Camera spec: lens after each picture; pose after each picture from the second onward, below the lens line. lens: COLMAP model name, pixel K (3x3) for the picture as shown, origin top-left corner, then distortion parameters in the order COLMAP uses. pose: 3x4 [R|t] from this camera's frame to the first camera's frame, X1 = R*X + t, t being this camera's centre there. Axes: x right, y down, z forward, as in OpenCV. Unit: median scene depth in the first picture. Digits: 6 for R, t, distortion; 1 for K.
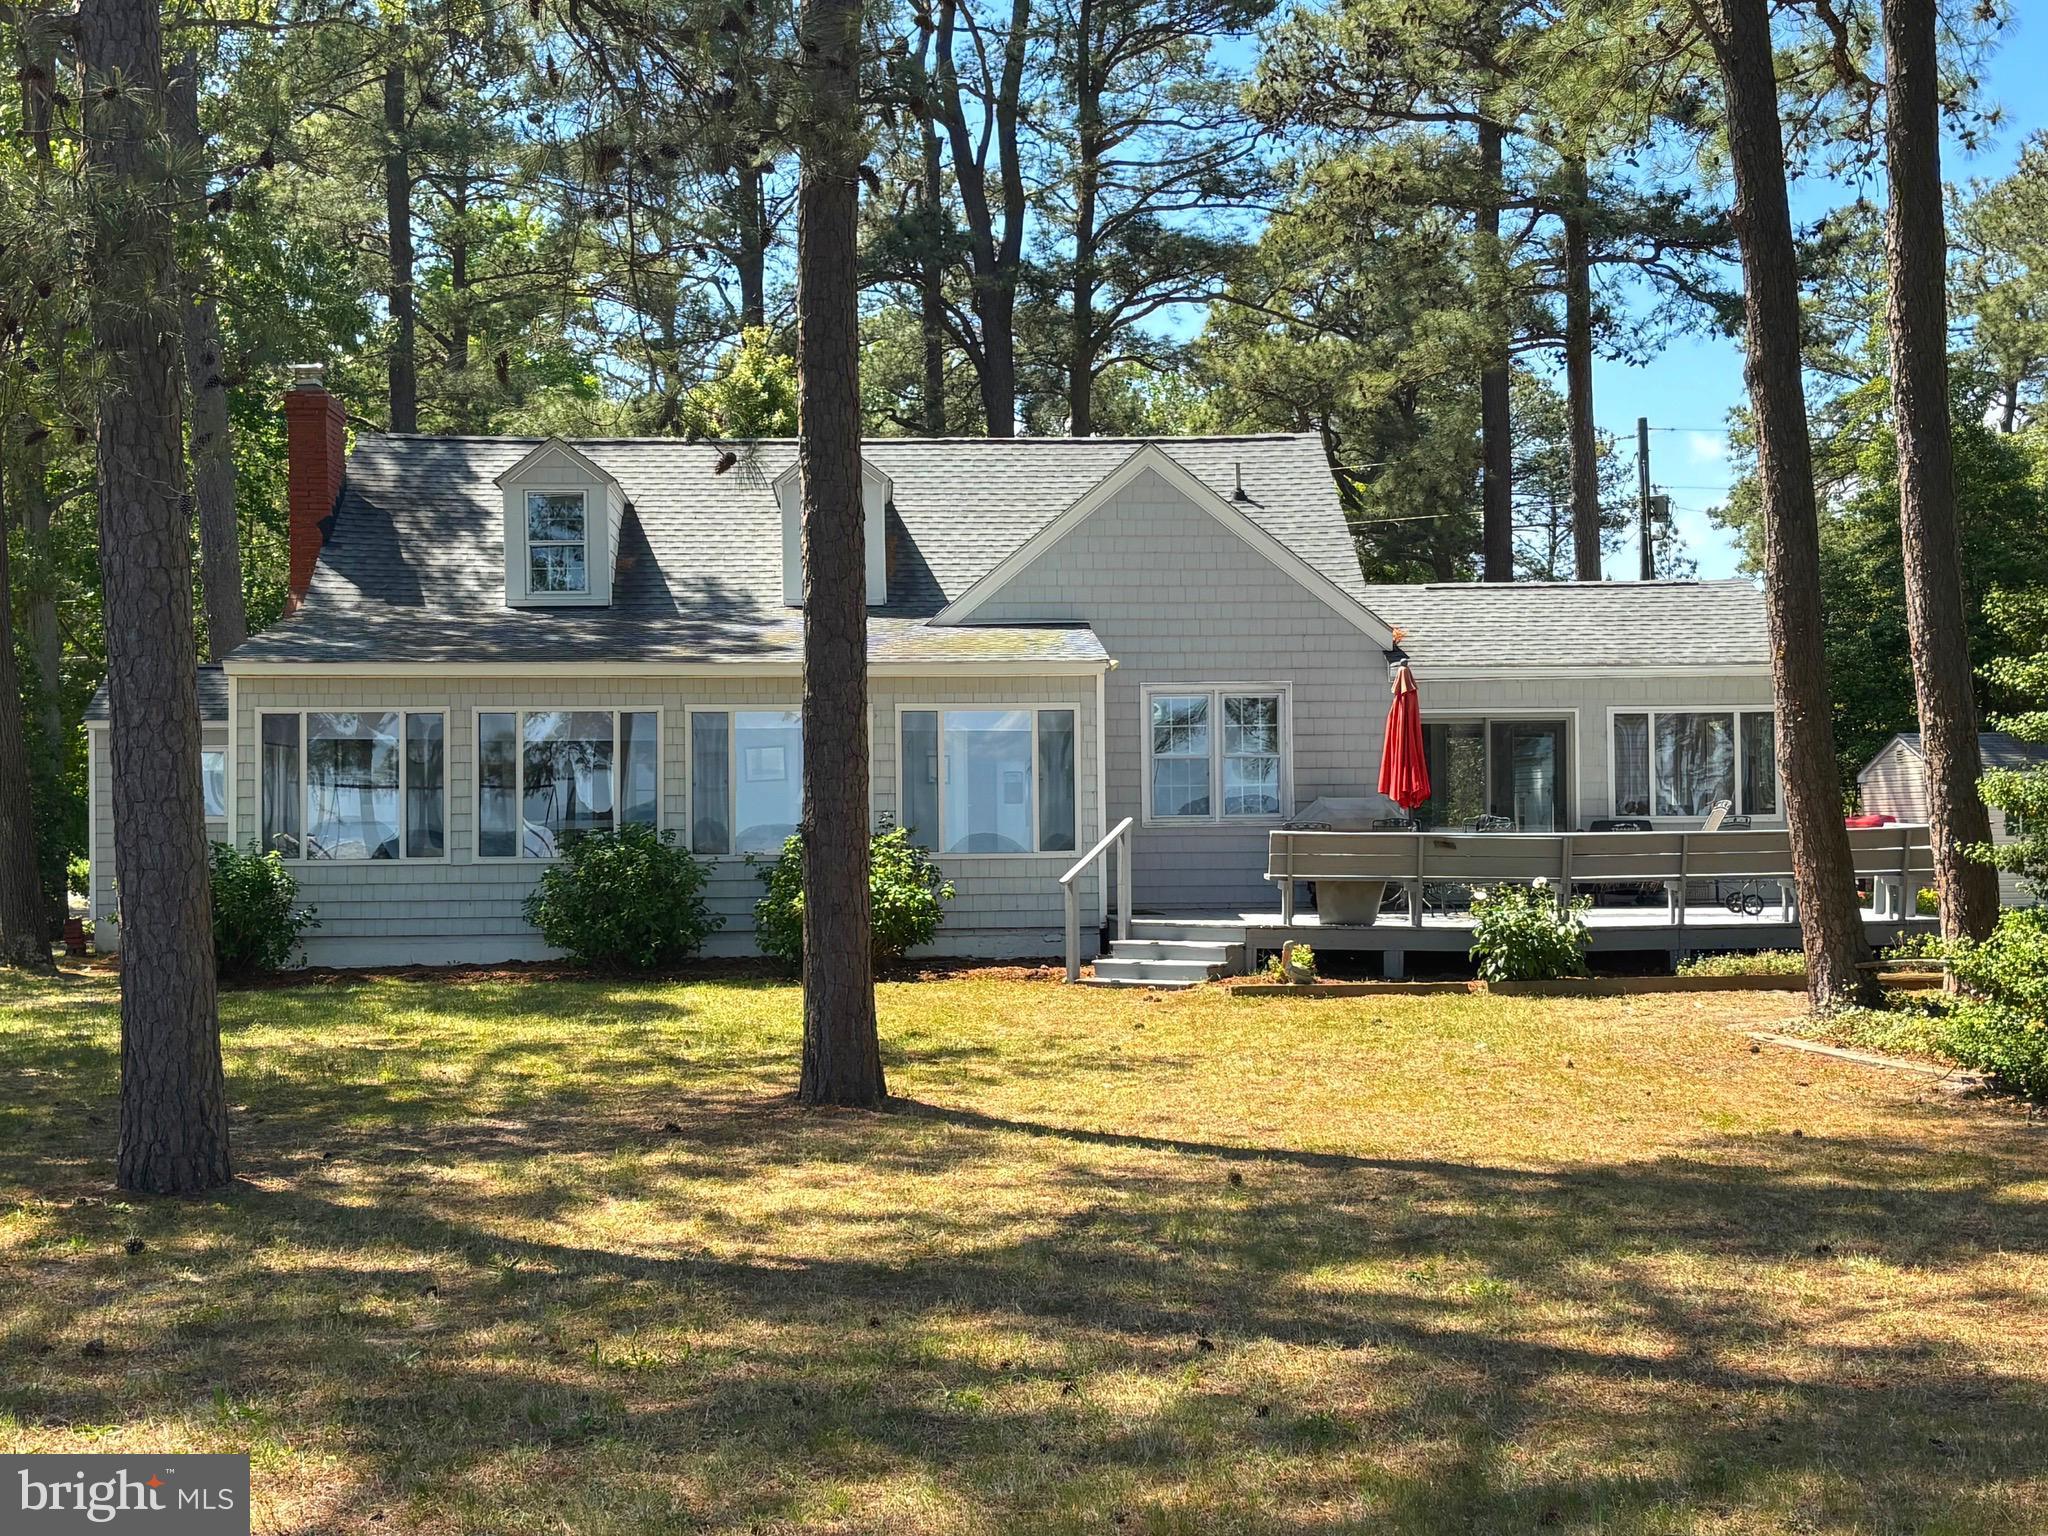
lens RADIAL K [[2763.4, 0, 1024.0], [0, 2763.4, 768.0], [0, 0, 1]] dist [0.018236, -0.003187]
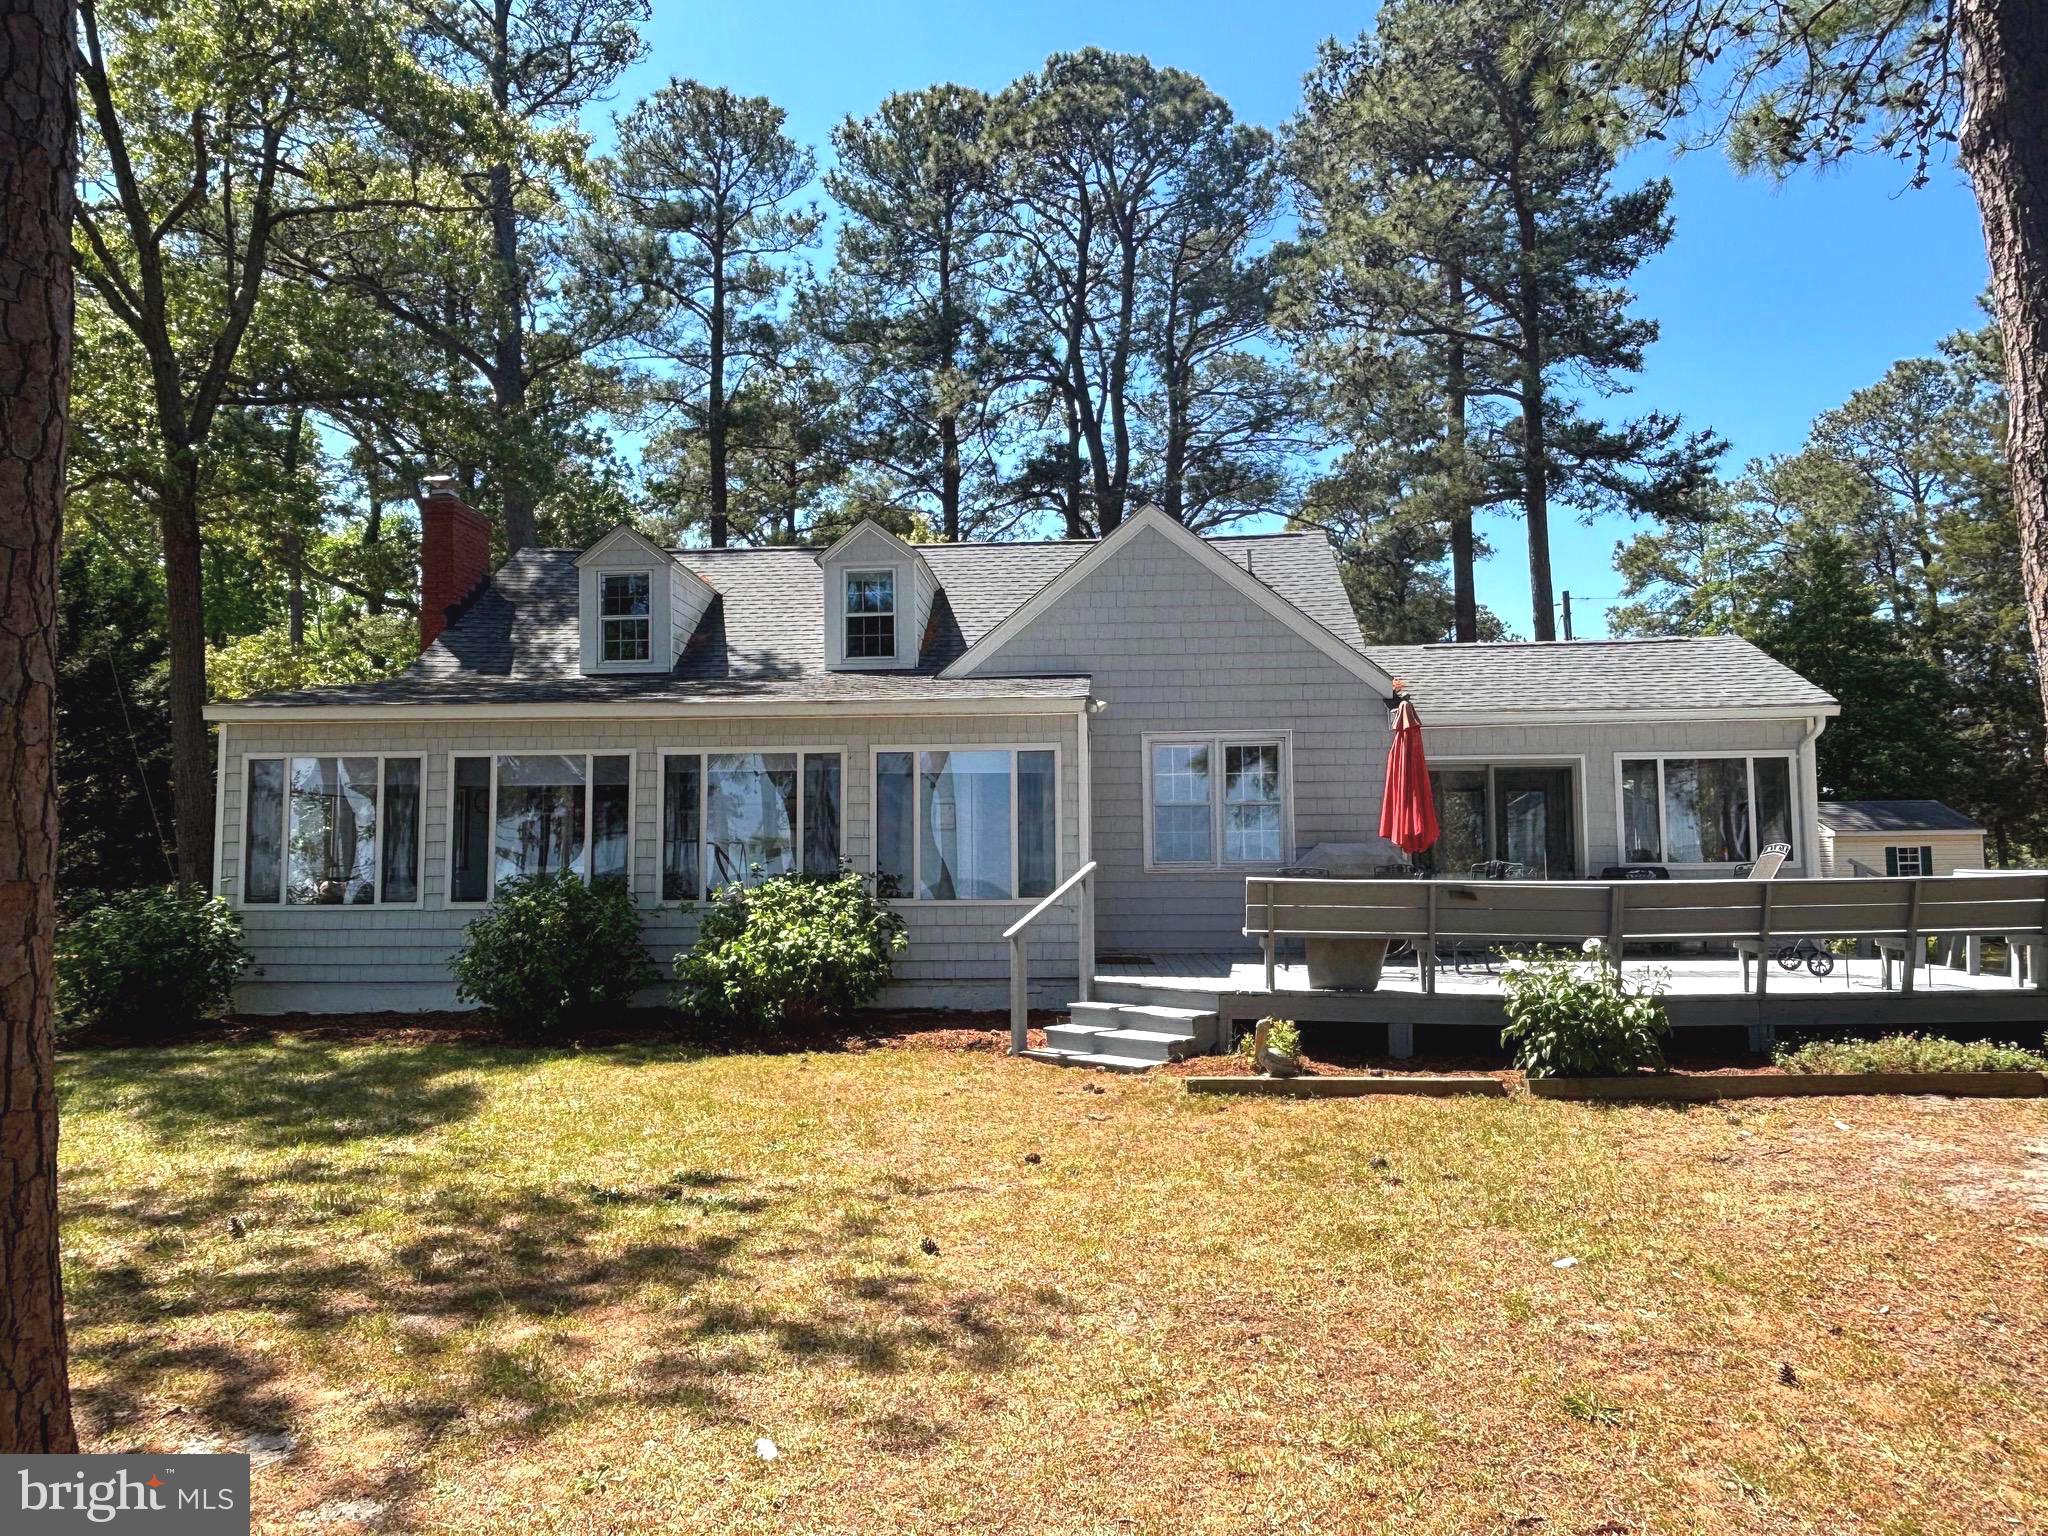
lens RADIAL K [[1462.7, 0, 1024.0], [0, 1462.7, 768.0], [0, 0, 1]] dist [0.000431, -0.005559]
pose [[0.993581, -0.006737, -0.112920, 0.065253], [0.000861, 0.998647, -0.052004, 0.011394], [0.113117, 0.051573, 0.992242, 0.499124]]
